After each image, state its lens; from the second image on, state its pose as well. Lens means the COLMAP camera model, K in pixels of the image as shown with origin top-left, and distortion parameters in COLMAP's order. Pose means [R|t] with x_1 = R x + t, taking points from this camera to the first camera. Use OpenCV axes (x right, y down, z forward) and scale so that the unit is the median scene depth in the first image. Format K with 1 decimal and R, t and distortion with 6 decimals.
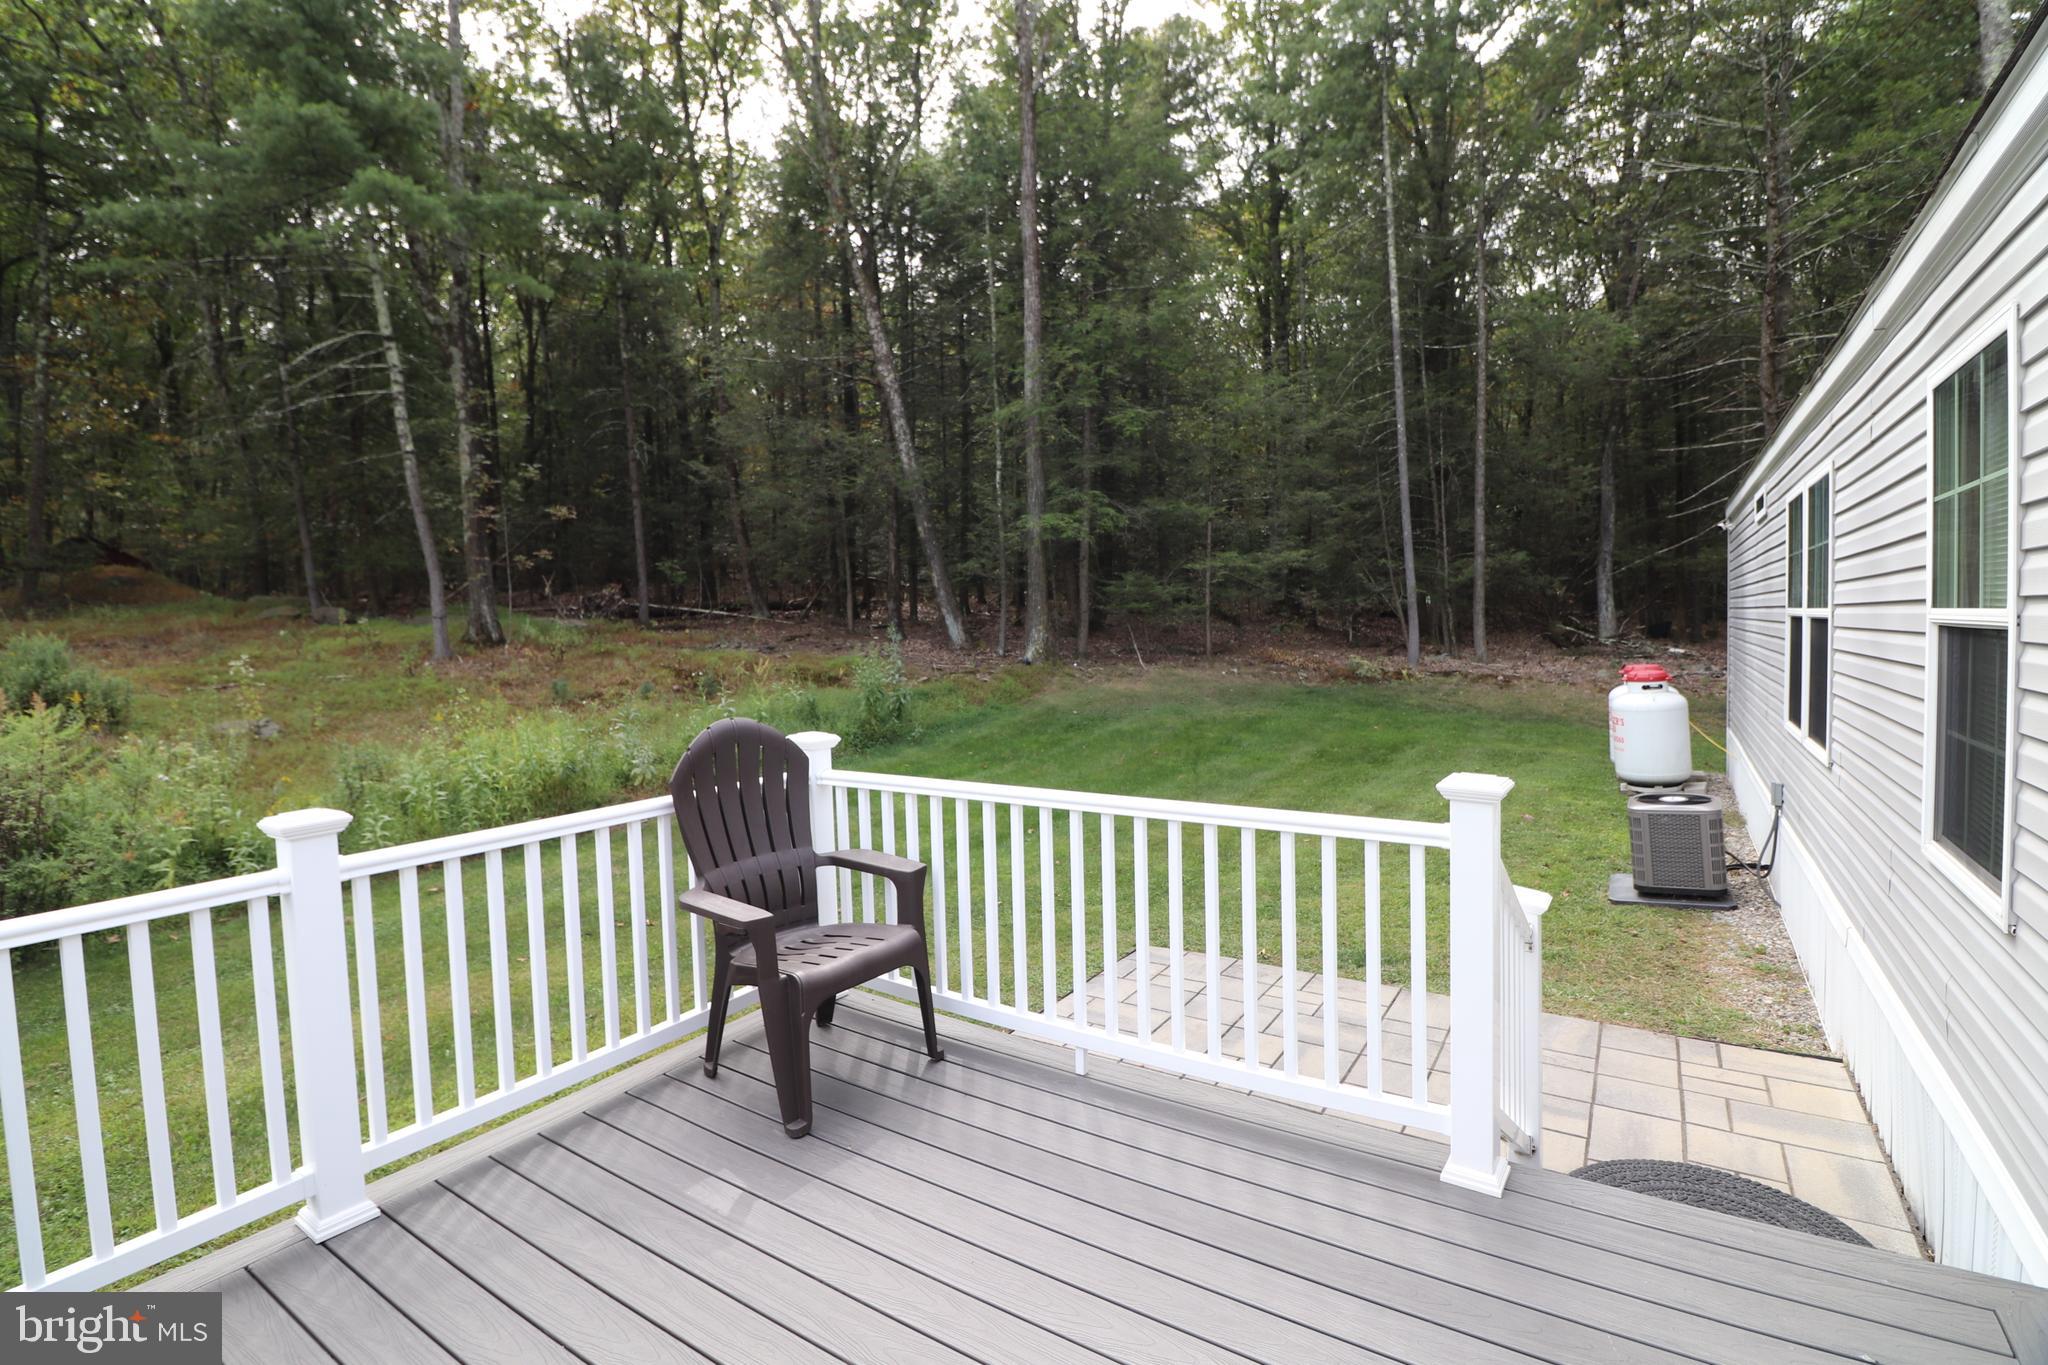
lens RADIAL K [[957.3, 0, 1028.8], [0, 957.3, 682.1], [0, 0, 1]] dist [0.001023, -0.014166]
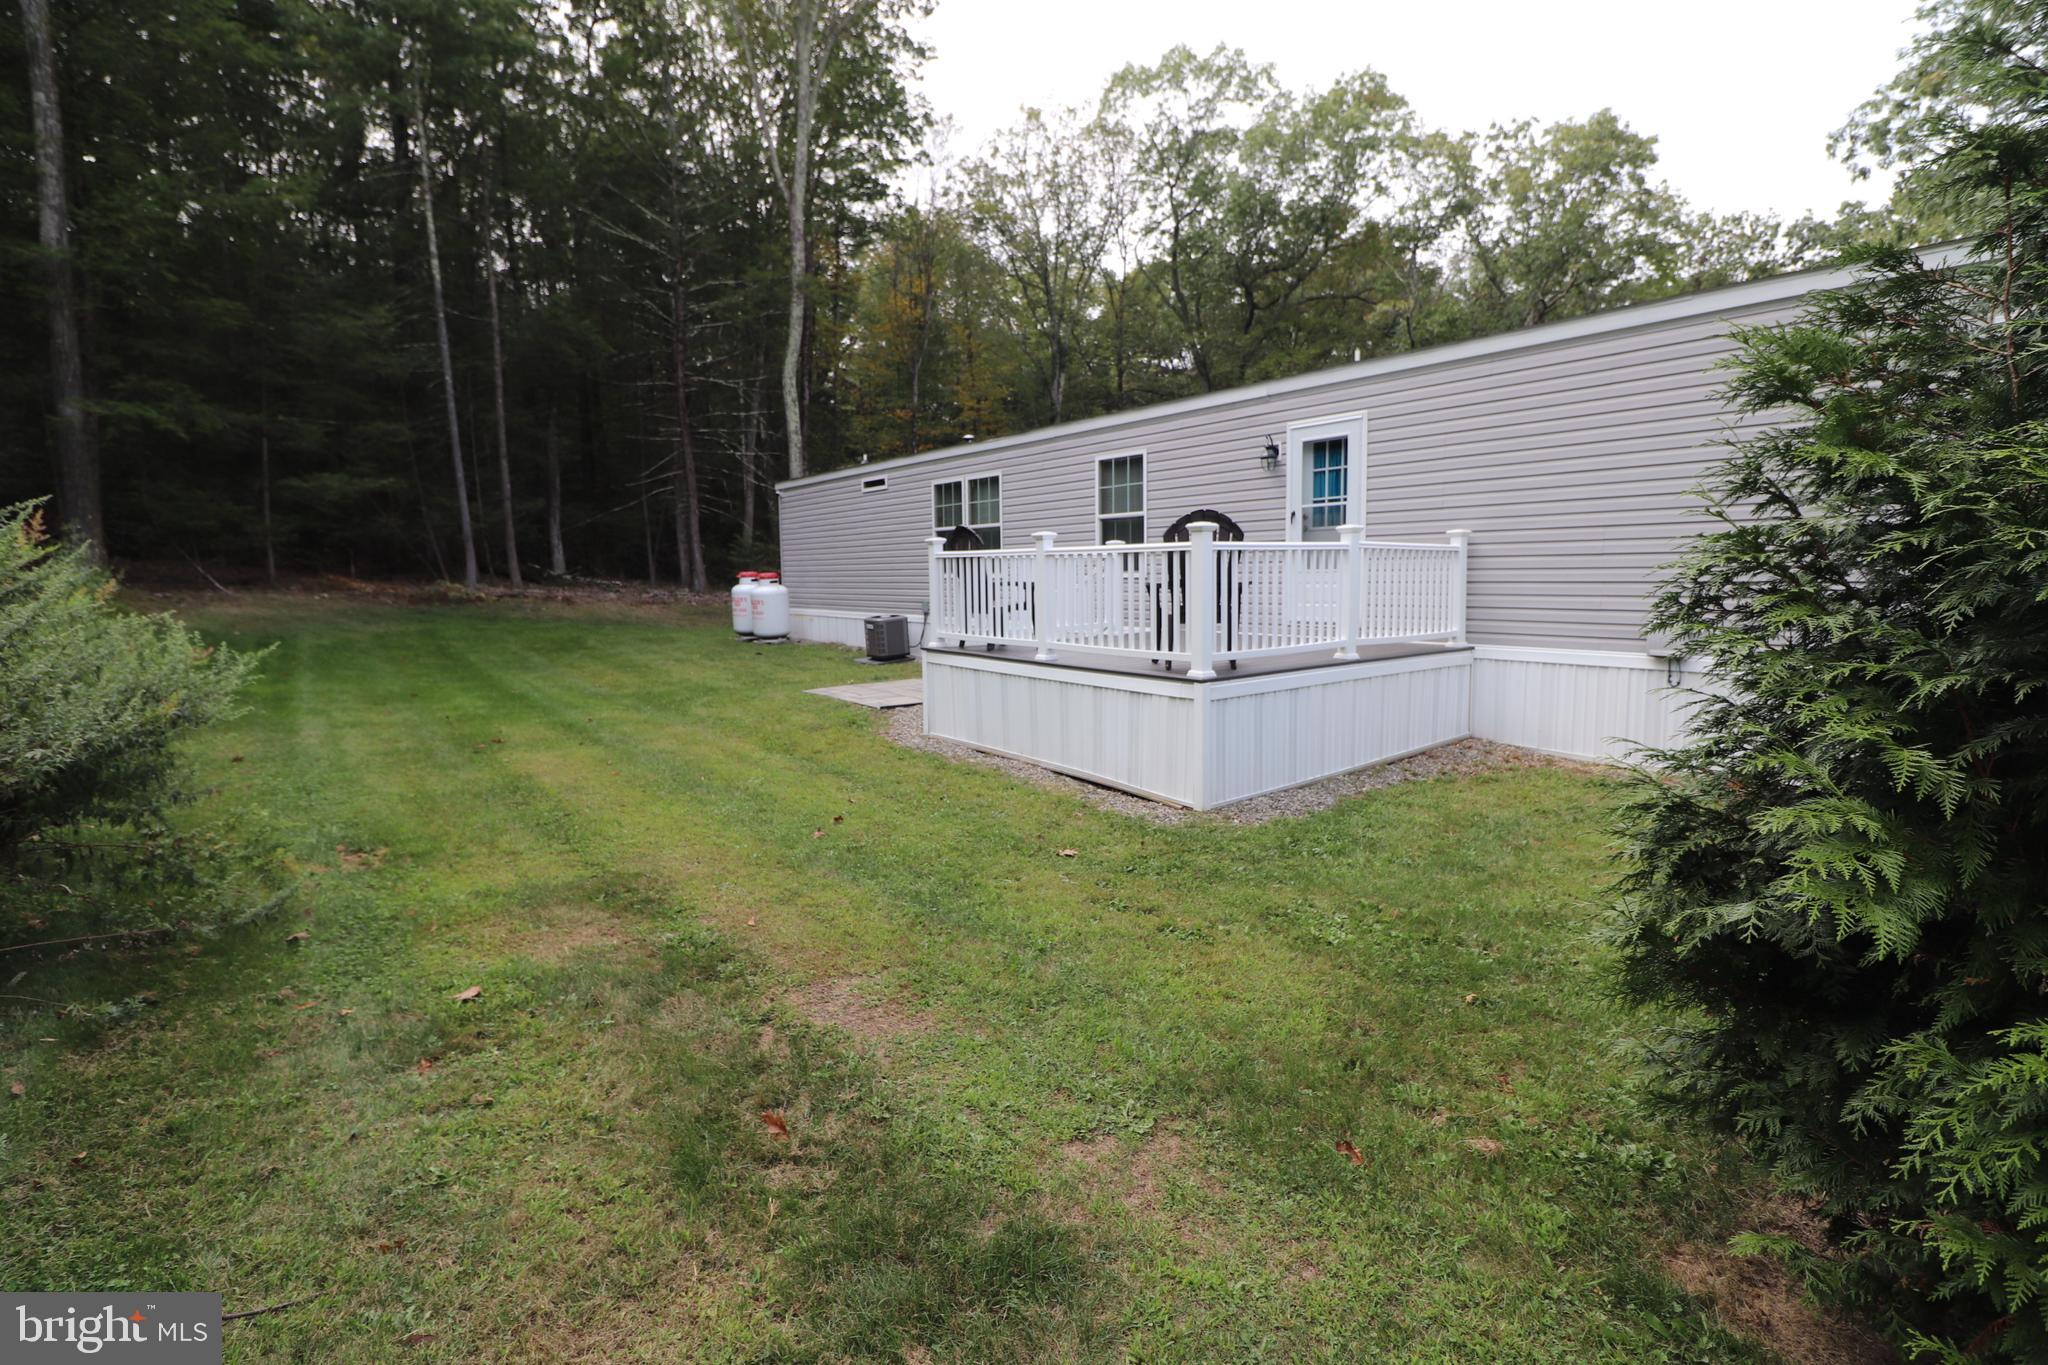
lens RADIAL K [[957.3, 0, 1028.8], [0, 957.3, 682.1], [0, 0, 1]] dist [0.001023, -0.014166]
pose [[0.270036, -0.098870, 0.957761, -0.532172], [0.074948, 0.993854, 0.081465, 0.044553], [-0.959929, 0.049784, 0.275786, 0.063744]]
